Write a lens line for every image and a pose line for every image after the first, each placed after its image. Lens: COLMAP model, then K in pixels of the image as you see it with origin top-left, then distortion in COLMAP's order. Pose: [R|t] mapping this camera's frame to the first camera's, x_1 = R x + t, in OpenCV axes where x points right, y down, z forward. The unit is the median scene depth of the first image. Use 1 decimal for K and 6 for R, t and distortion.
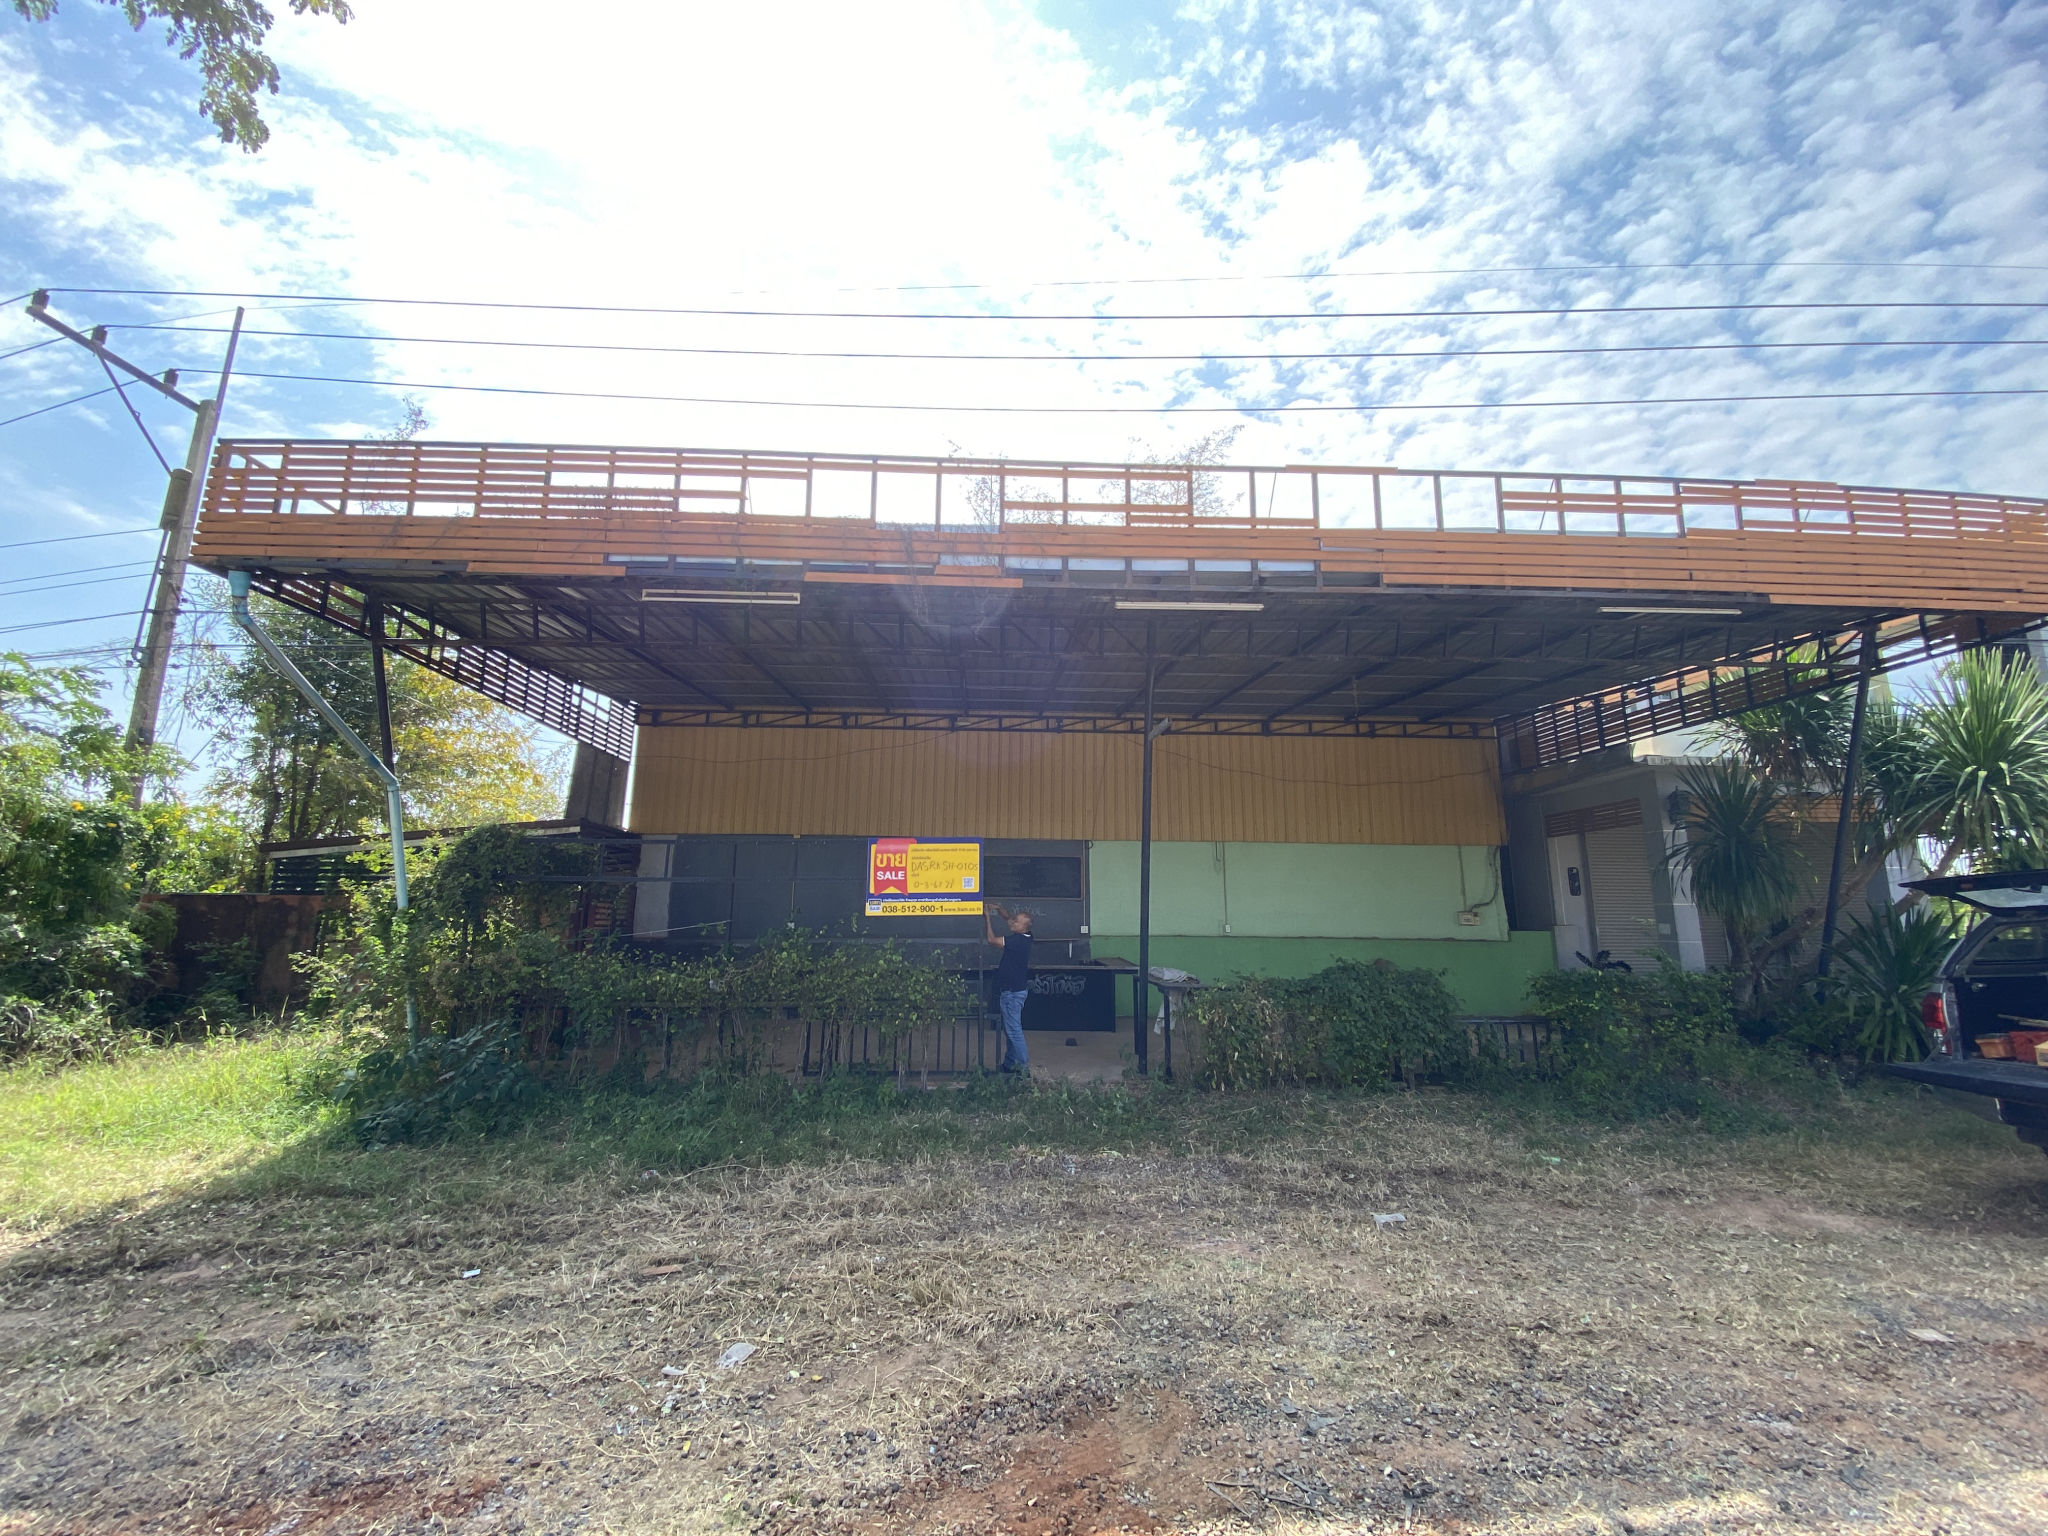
lens RADIAL K [[892.5, 0, 1111.9], [0, 892.5, 788.0], [0, 0, 1]] dist [0.069827, -0.041428]
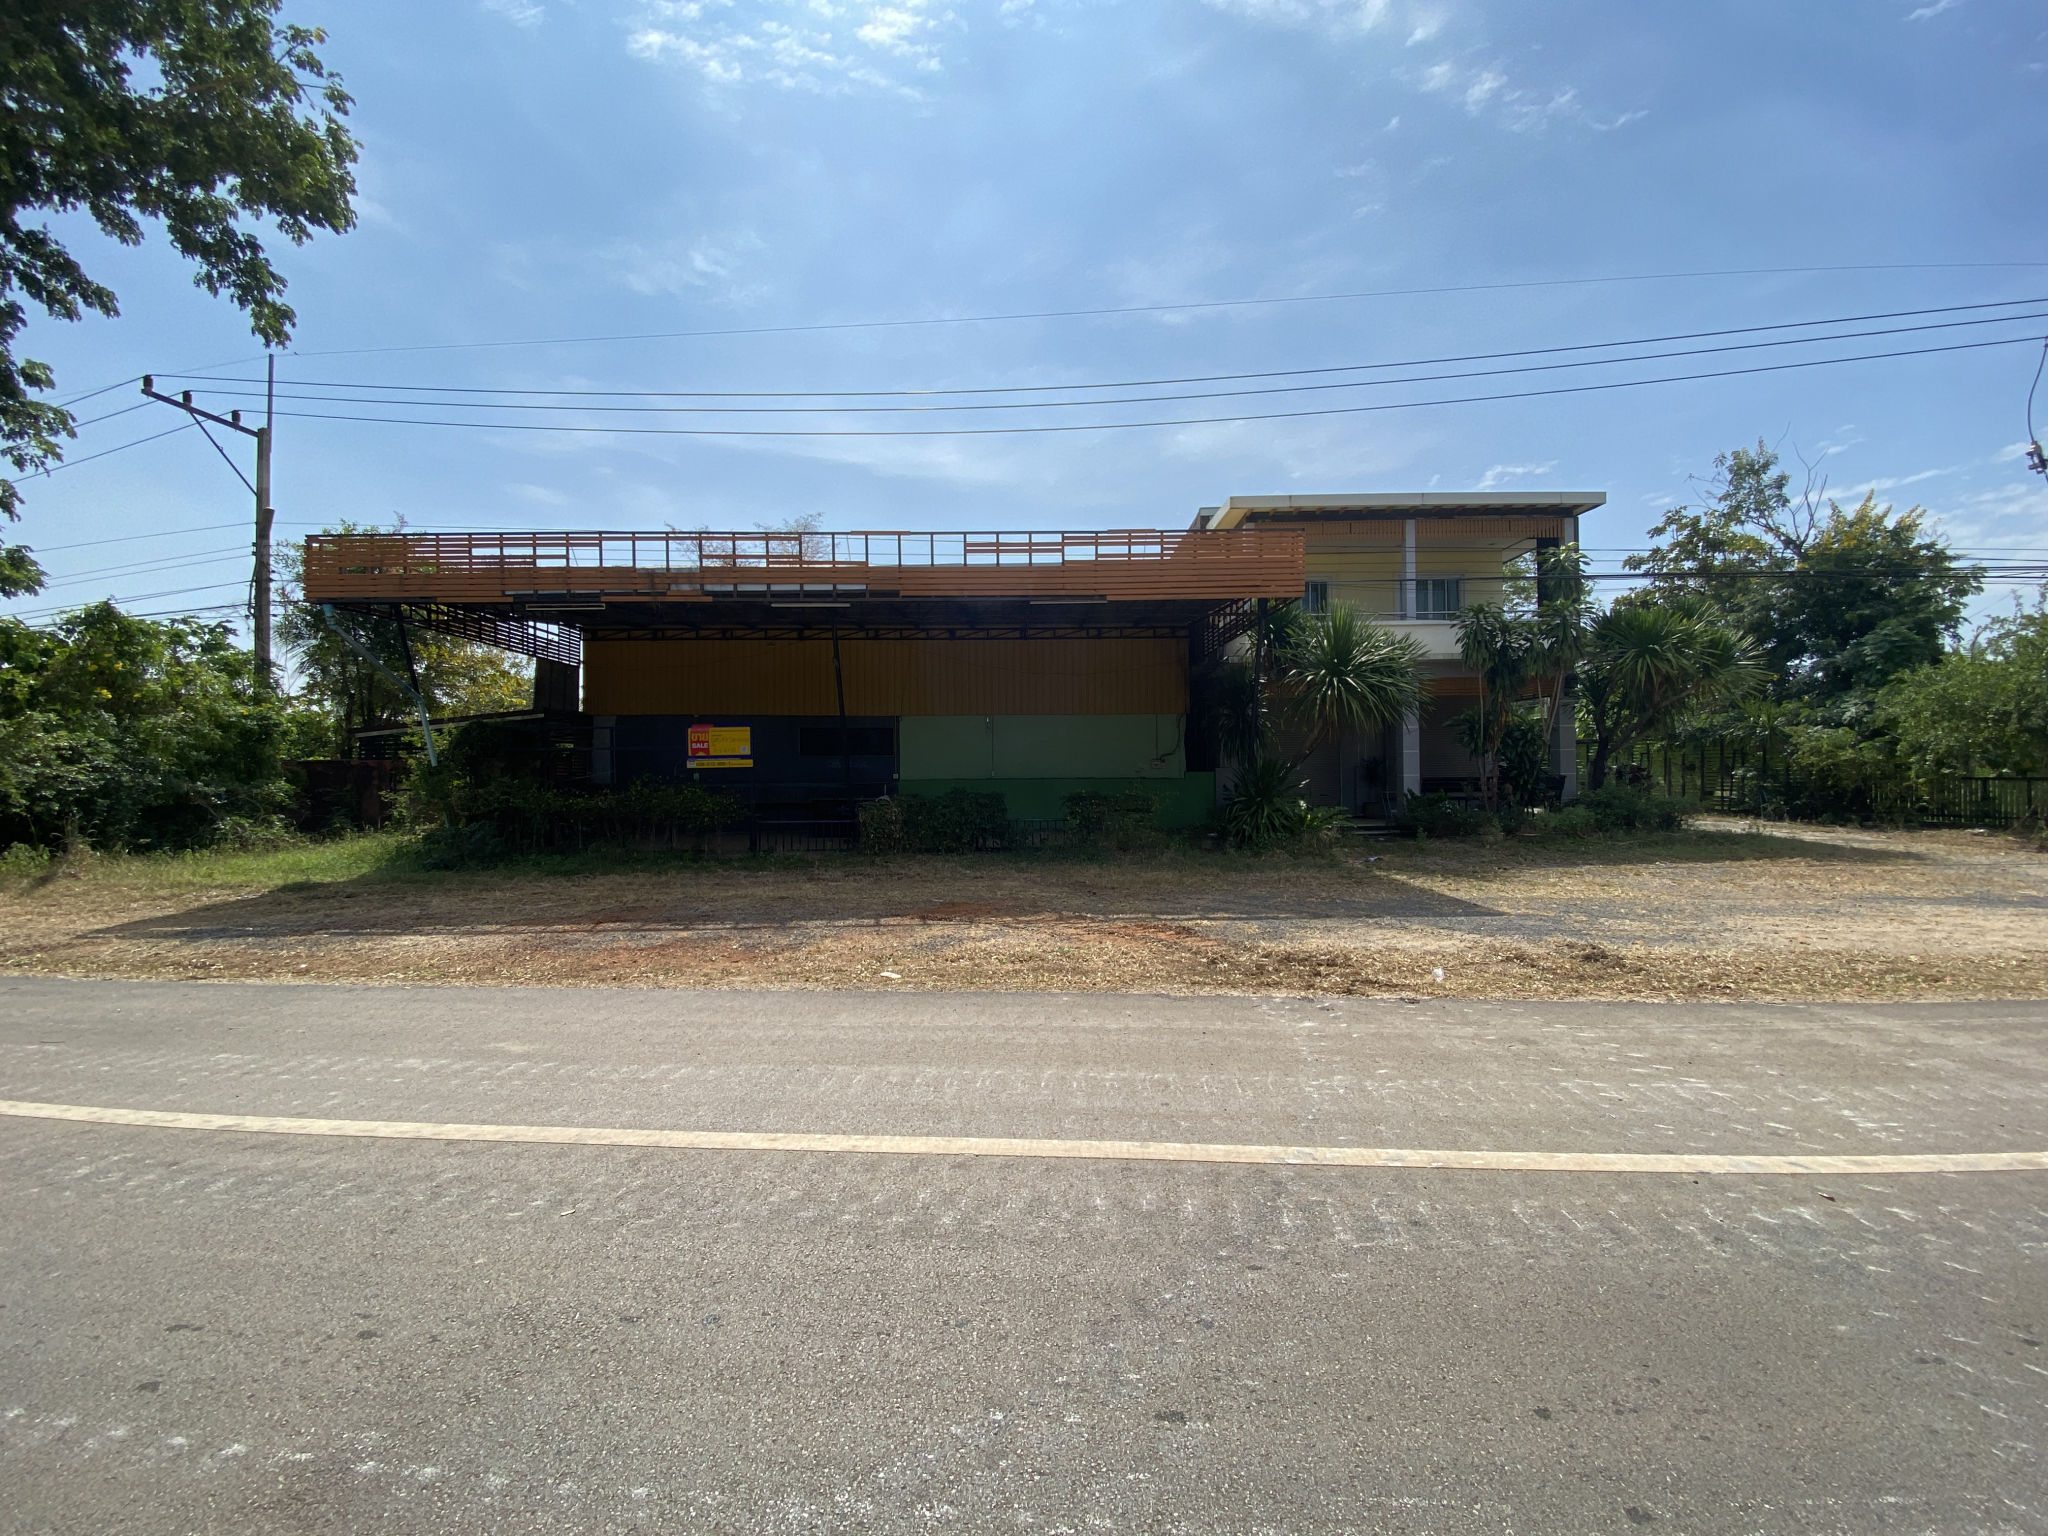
lens RADIAL K [[892.5, 0, 1111.9], [0, 892.5, 788.0], [0, 0, 1]] dist [0.069827, -0.041428]
pose [[0.999176, -0.015493, -0.037524, 0.641162], [0.021373, 0.986600, 0.161751, -0.092687], [0.034515, -0.162420, 0.986118, -0.759883]]
